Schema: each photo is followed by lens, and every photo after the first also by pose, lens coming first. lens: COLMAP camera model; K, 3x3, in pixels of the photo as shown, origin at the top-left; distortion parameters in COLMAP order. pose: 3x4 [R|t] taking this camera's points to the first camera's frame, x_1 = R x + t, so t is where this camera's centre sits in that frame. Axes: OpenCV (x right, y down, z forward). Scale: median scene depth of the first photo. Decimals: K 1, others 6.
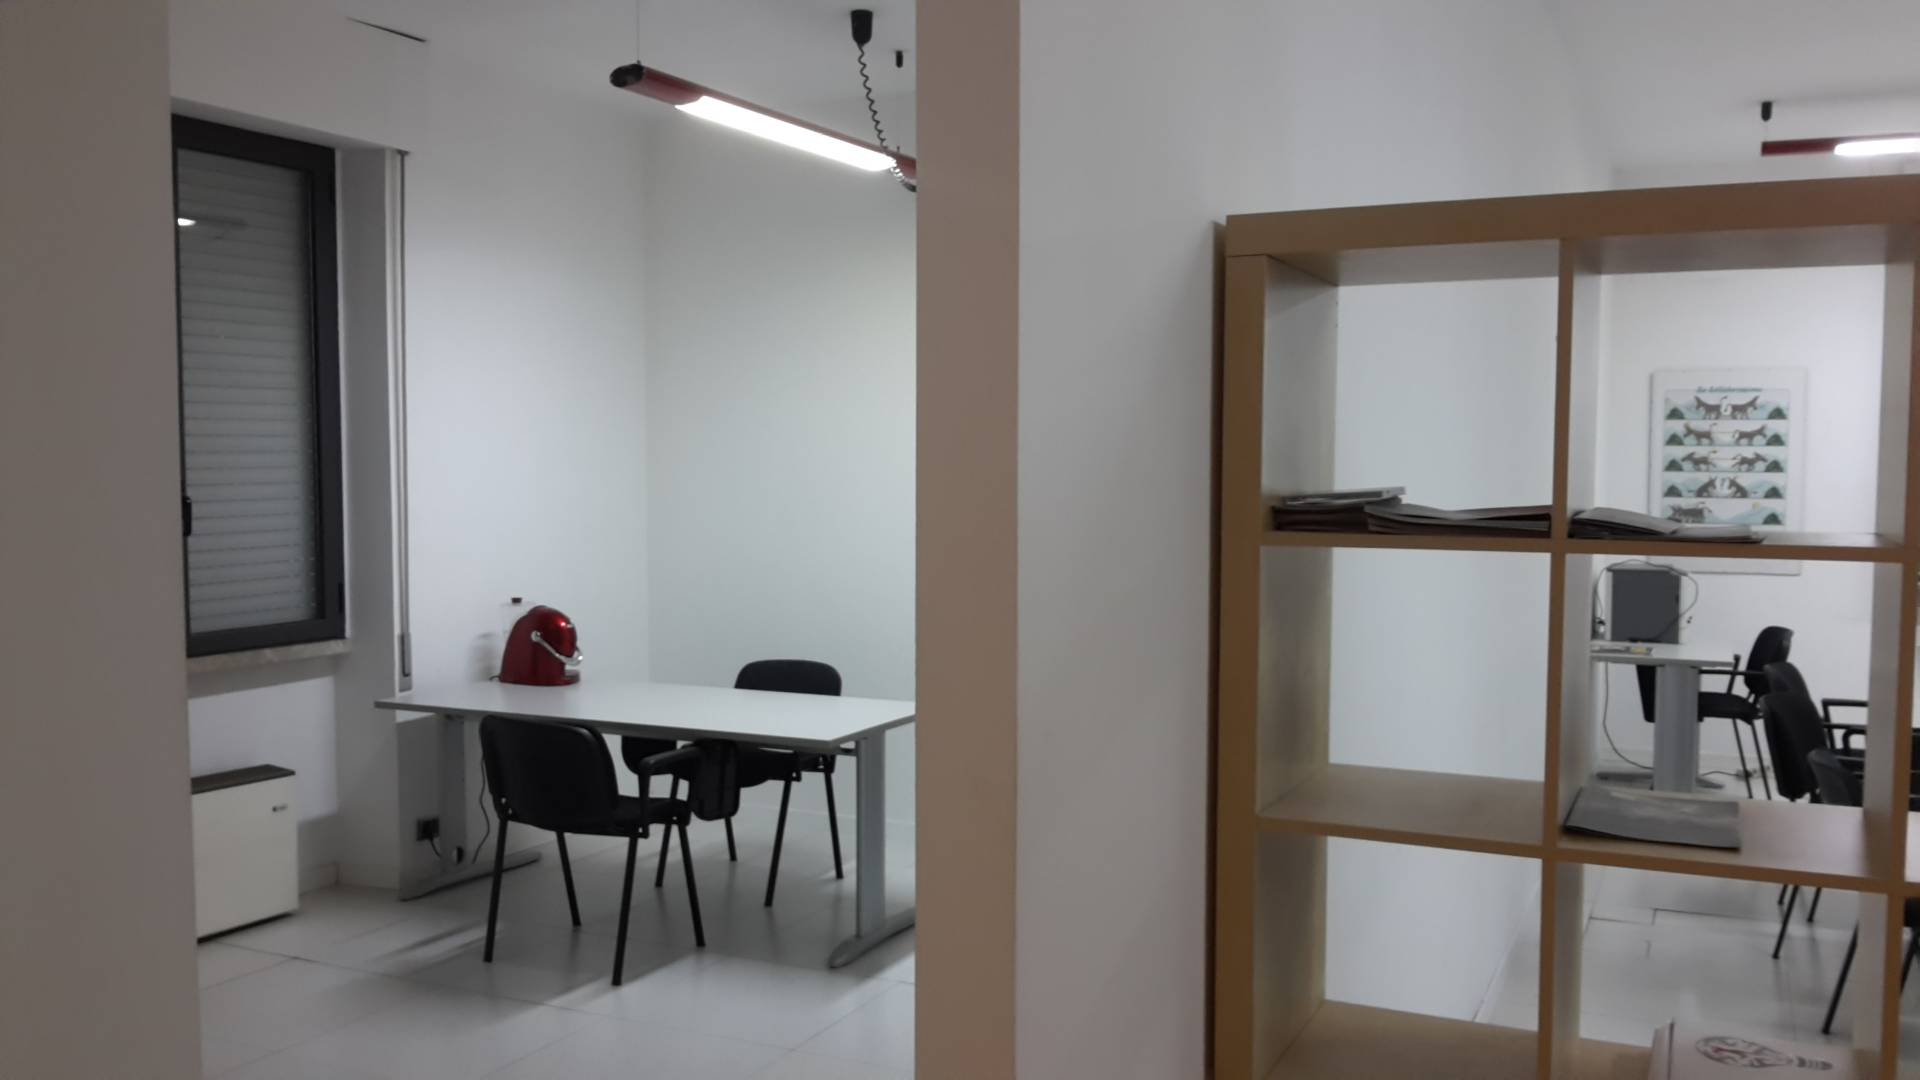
lens RADIAL K [[1598.6, 0, 960.0], [0, 1598.6, 540.0], [0, 0, 1]] dist [-0.004155, -0.005792]
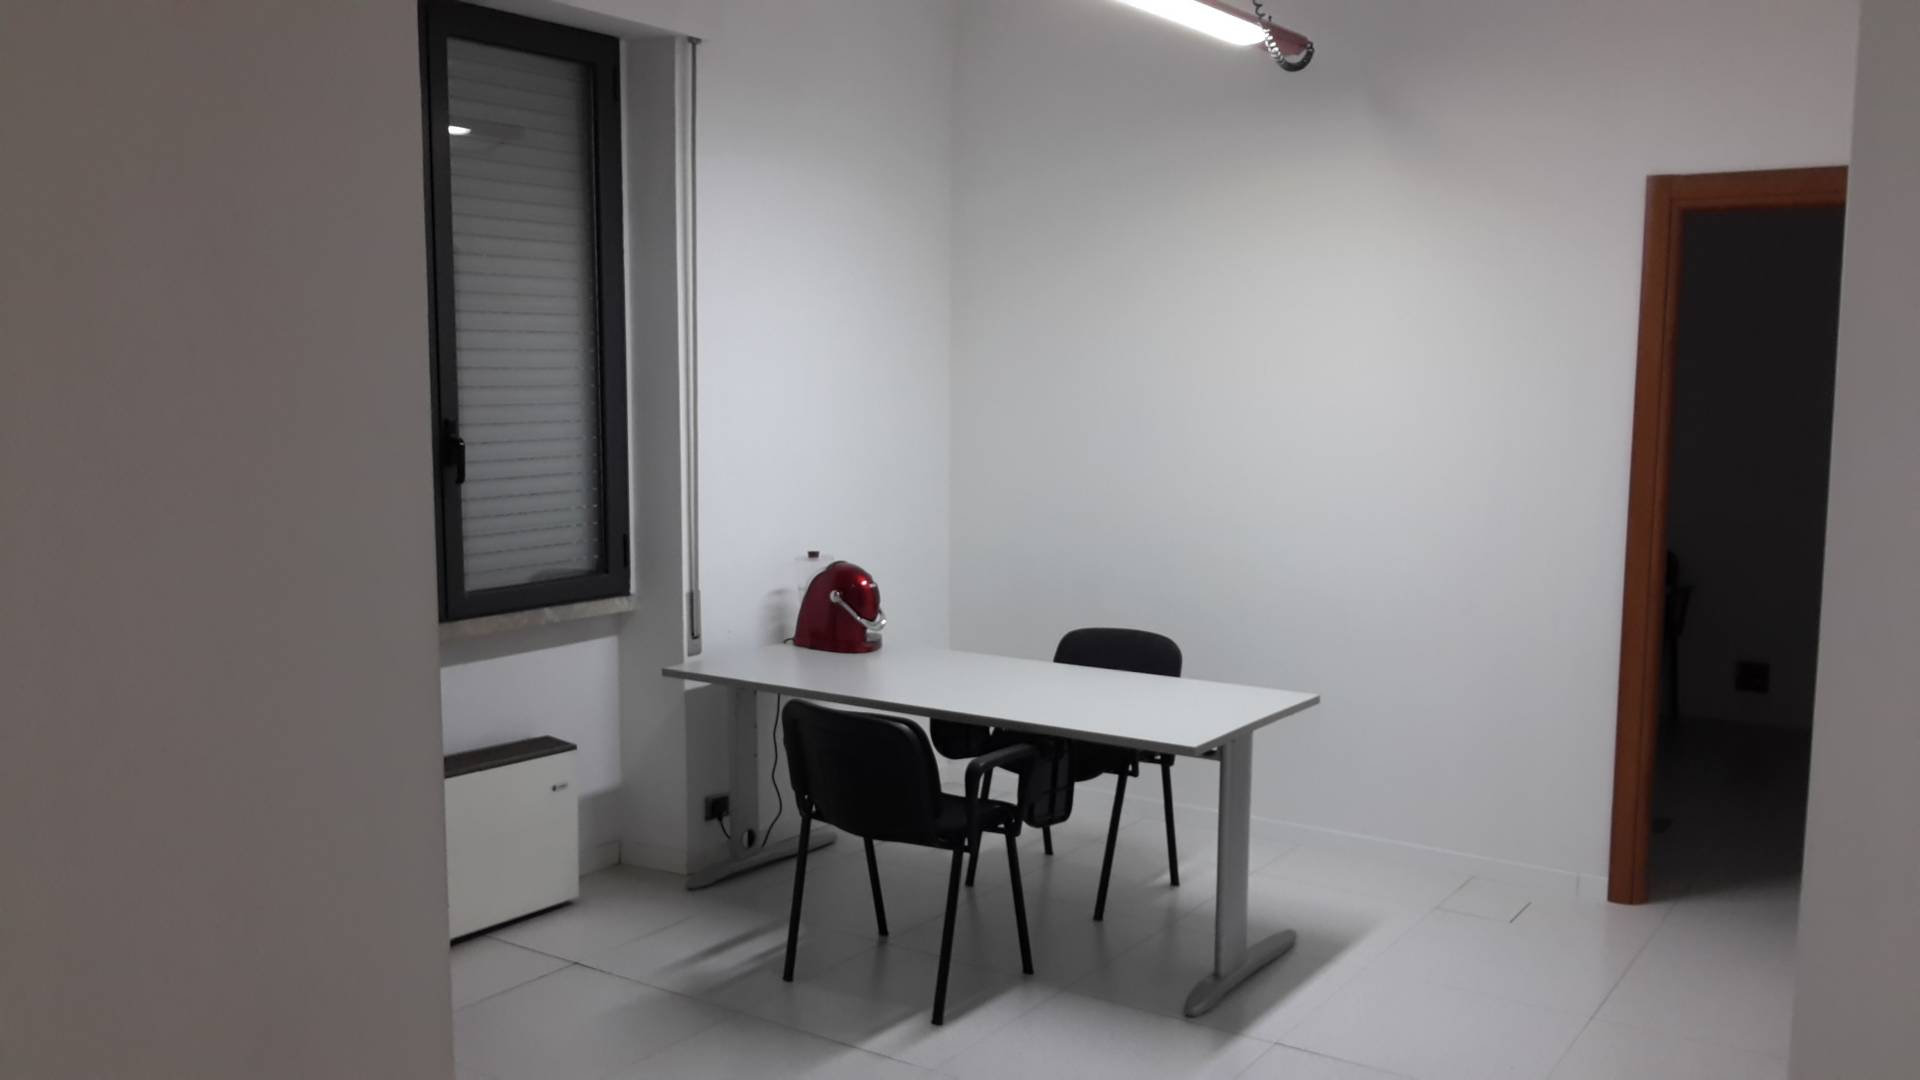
lens RADIAL K [[1652.9, 0, 958.6], [0, 1652.9, 579.0], [0, 0, 1]] dist [0.003604, -0.000065]
pose [[0.985421, 0.024953, -0.168292, -0.048652], [-0.014612, 0.997944, 0.062405, -0.008383], [0.169504, -0.059036, 0.983760, 0.122470]]
